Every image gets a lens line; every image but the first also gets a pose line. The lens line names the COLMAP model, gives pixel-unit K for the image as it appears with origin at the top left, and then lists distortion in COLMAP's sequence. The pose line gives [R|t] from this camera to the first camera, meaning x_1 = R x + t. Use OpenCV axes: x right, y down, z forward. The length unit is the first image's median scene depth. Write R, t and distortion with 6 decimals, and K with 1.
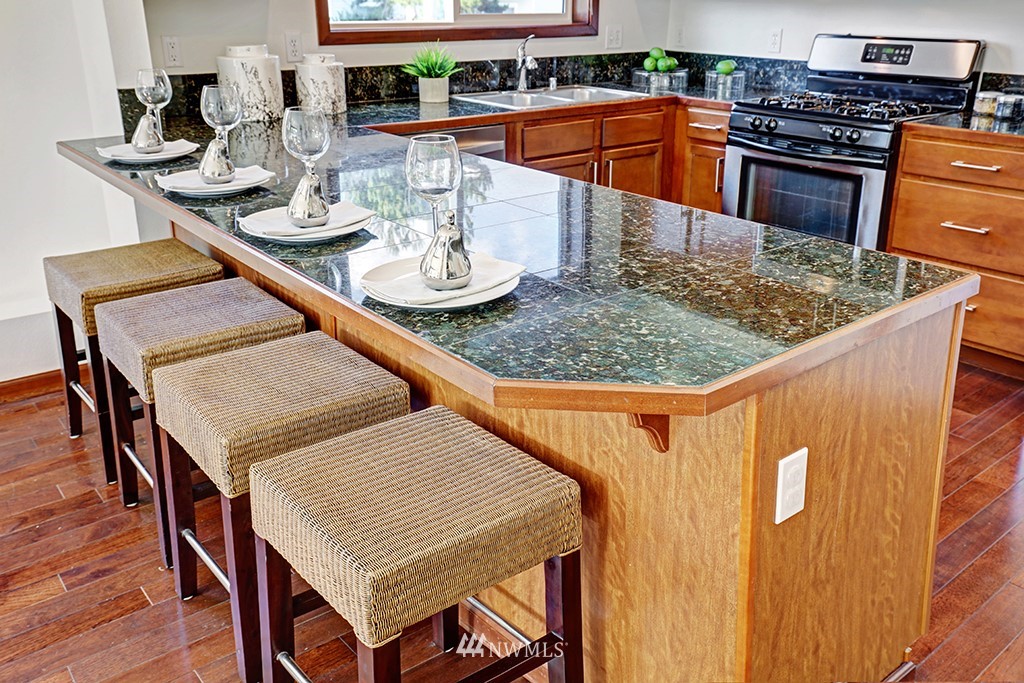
lens RADIAL K [[847.2, 0, 528.1], [0, 847.2, 332.2], [0, 0, 1]] dist [0.013688, -0.005428]
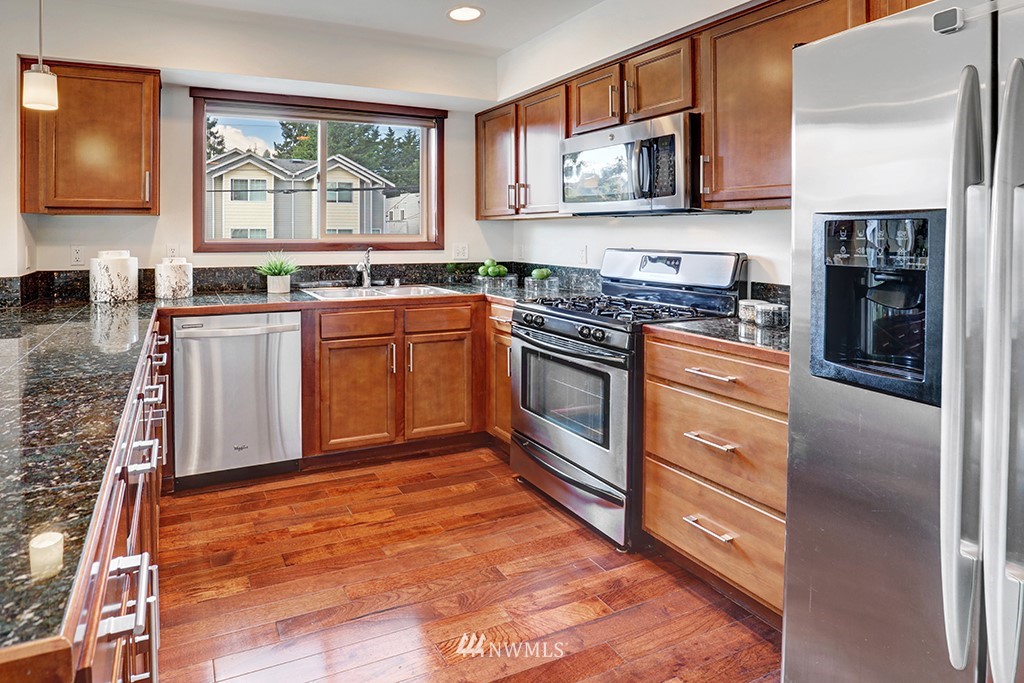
lens RADIAL K [[520.2, 0, 435.3], [0, 520.2, 250.8], [0, 0, 1]] dist [0.008911, -0.001183]
pose [[0.949447, 0.003749, -0.313905, 0.383203], [-0.111575, 0.938671, -0.326263, -0.092666], [0.293430, 0.344793, 0.891637, 0.313579]]
